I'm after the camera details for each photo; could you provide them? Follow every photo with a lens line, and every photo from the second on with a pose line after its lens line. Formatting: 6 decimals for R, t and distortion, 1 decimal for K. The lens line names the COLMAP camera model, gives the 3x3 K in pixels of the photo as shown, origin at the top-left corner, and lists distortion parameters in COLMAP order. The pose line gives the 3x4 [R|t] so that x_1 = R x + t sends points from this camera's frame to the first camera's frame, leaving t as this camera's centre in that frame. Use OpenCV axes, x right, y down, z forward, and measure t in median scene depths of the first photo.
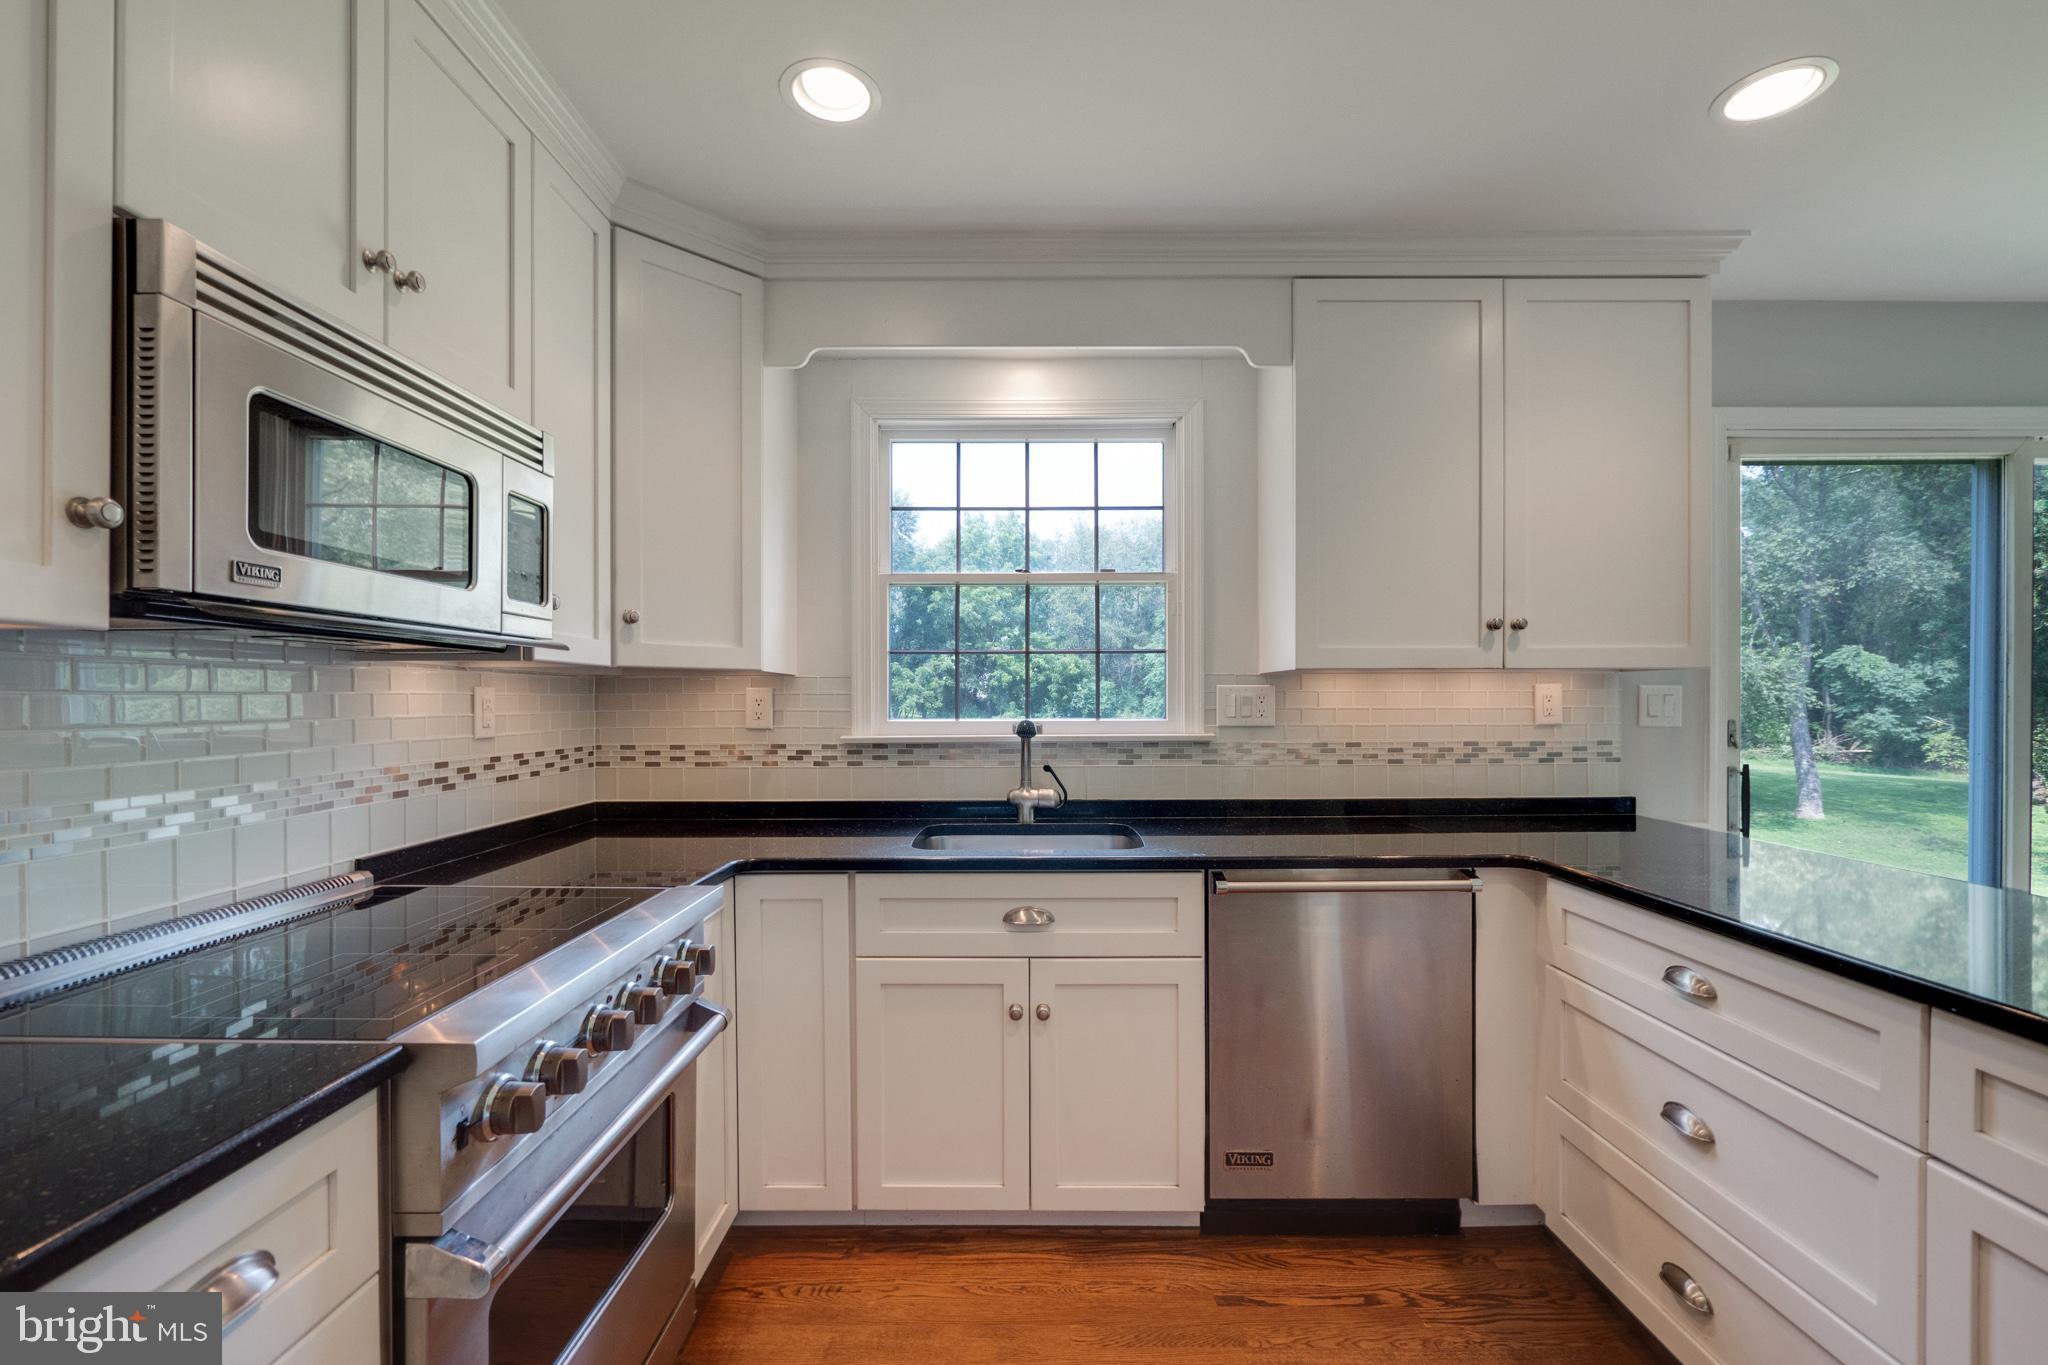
lens RADIAL K [[884.2, 0, 1032.2], [0, 884.2, 709.7], [0, 0, 1]] dist [-0.004073, -0.000016]
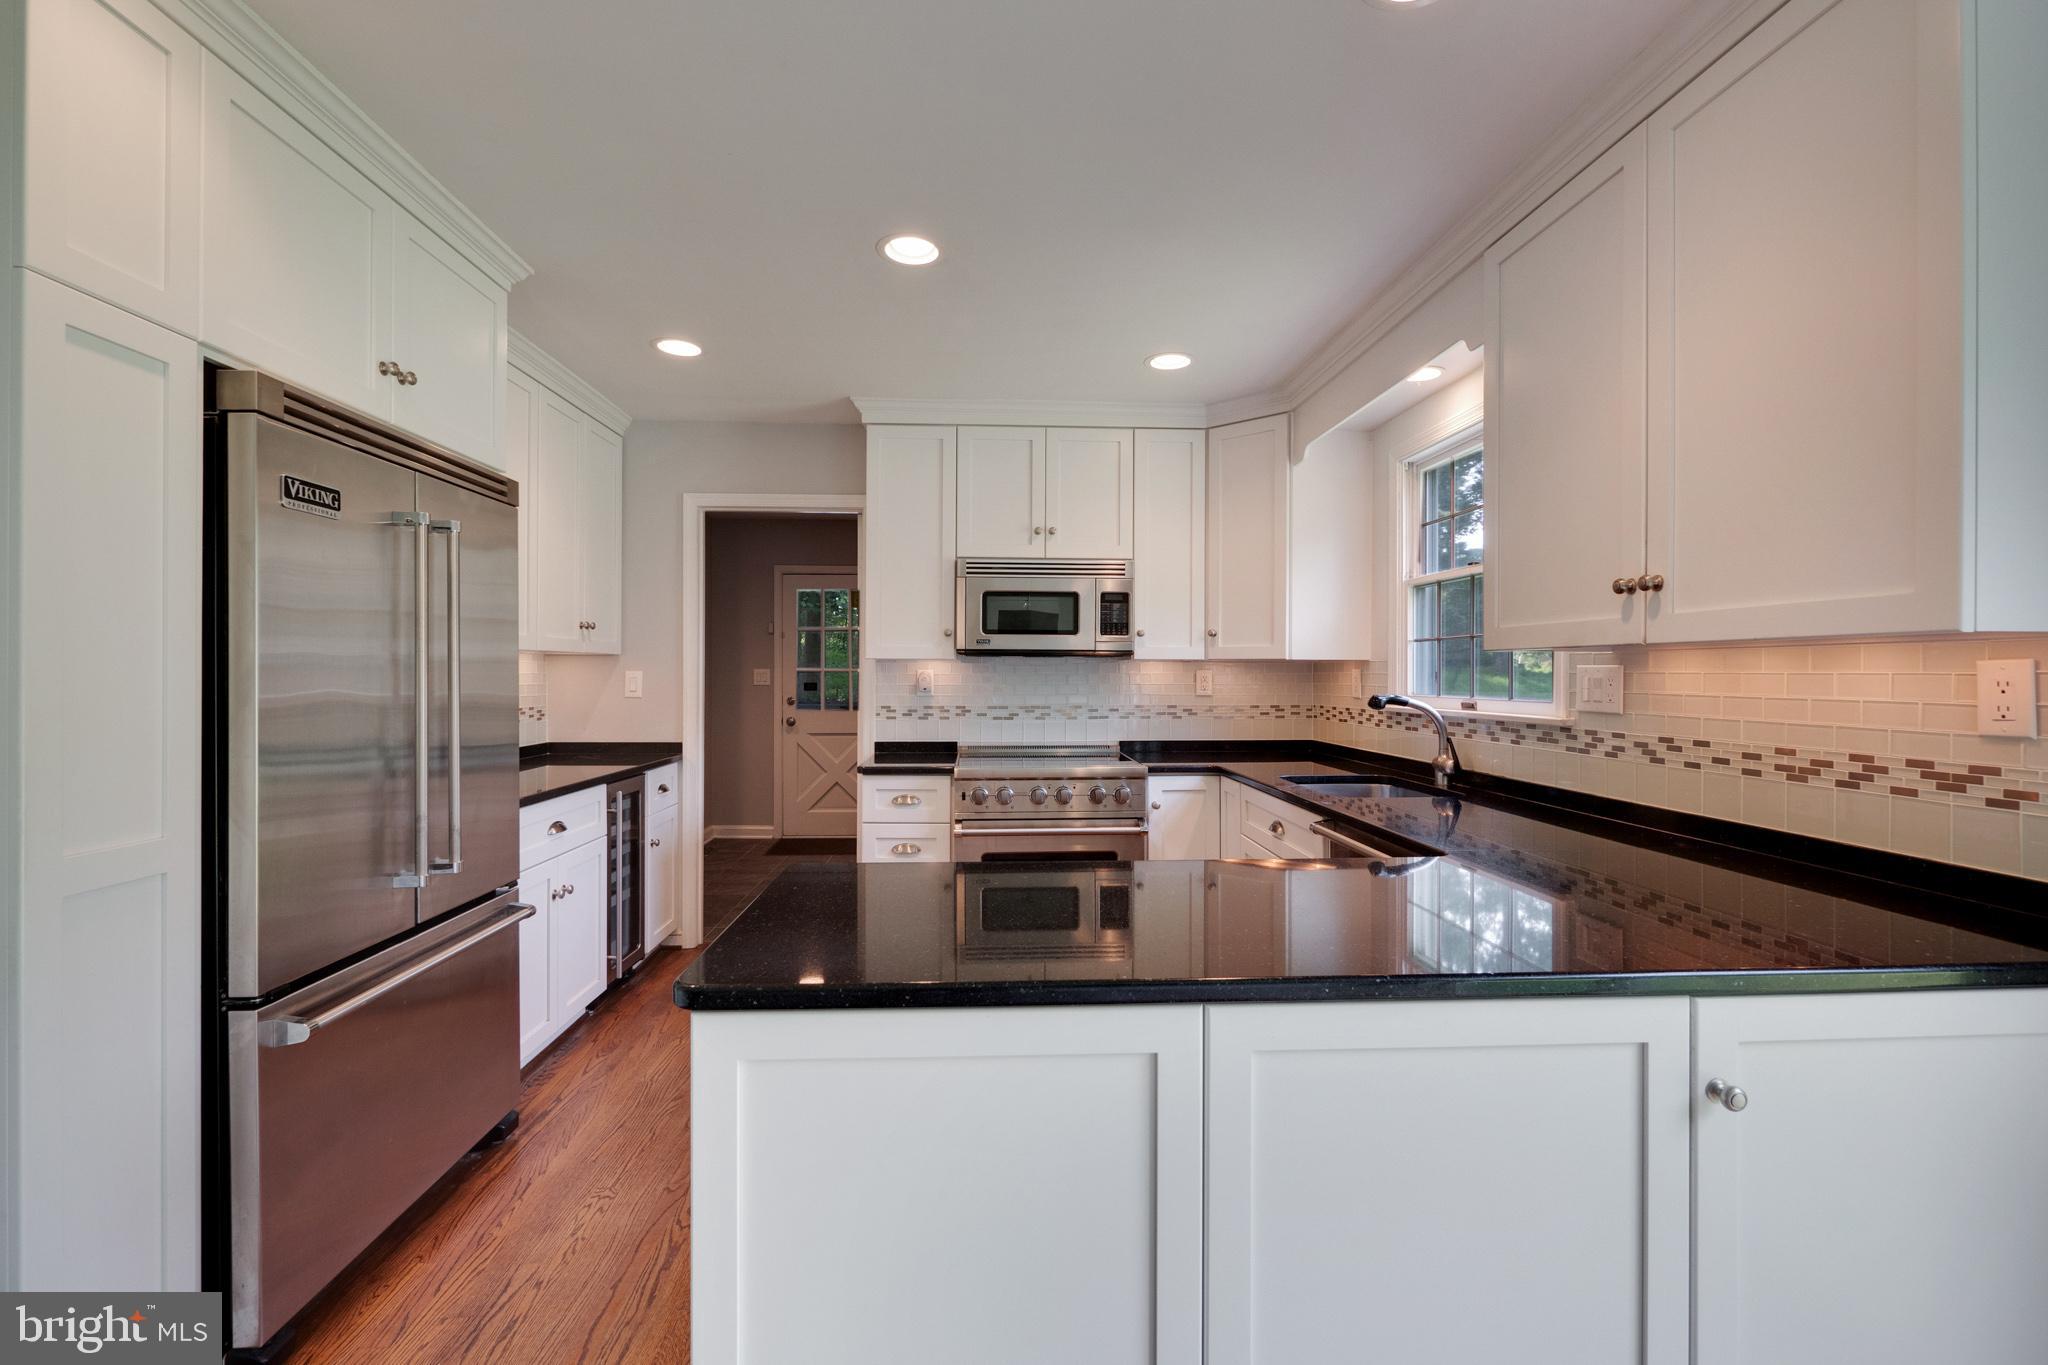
lens RADIAL K [[884.2, 0, 1007.9], [0, 884.2, 674.5], [0, 0, 1]] dist [-0.004073, -0.000016]
pose [[0.037650, 0.004819, -0.999279, 1.089611], [-0.012628, 0.999911, 0.004346, -0.014867], [0.999211, 0.012455, 0.037707, 0.382721]]
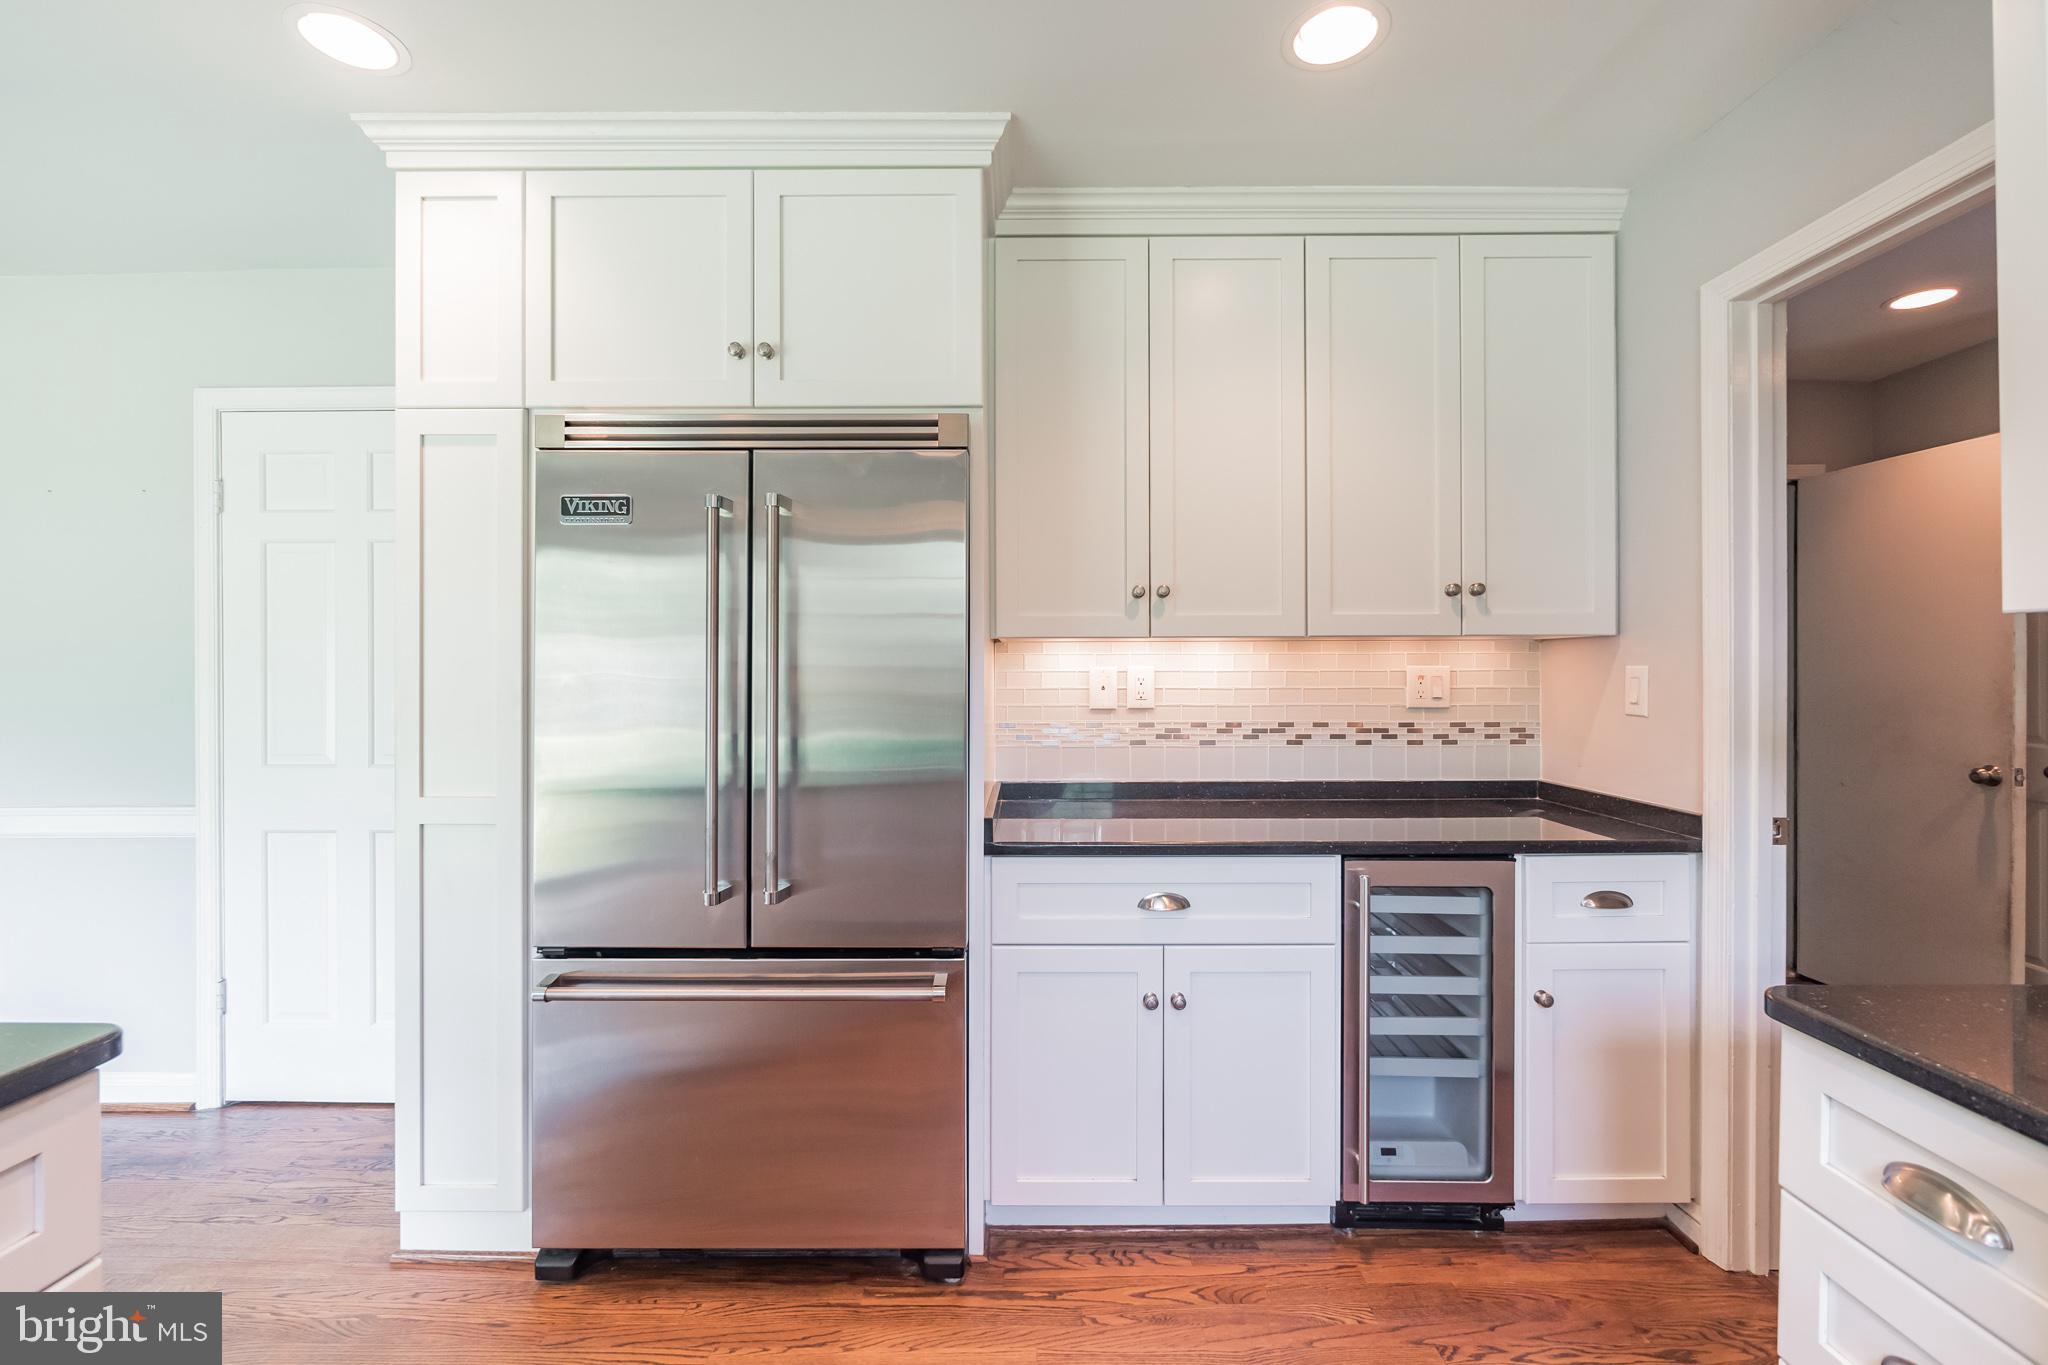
lens RADIAL K [[884.2, 0, 1019.6], [0, 884.2, 668.2], [0, 0, 1]] dist [-0.004073, -0.000016]
pose [[-0.999980, 0.006247, 0.001210, 0.062933], [0.006257, 0.999942, 0.008814, -0.013310], [-0.001154, 0.008821, -0.999960, 0.603461]]
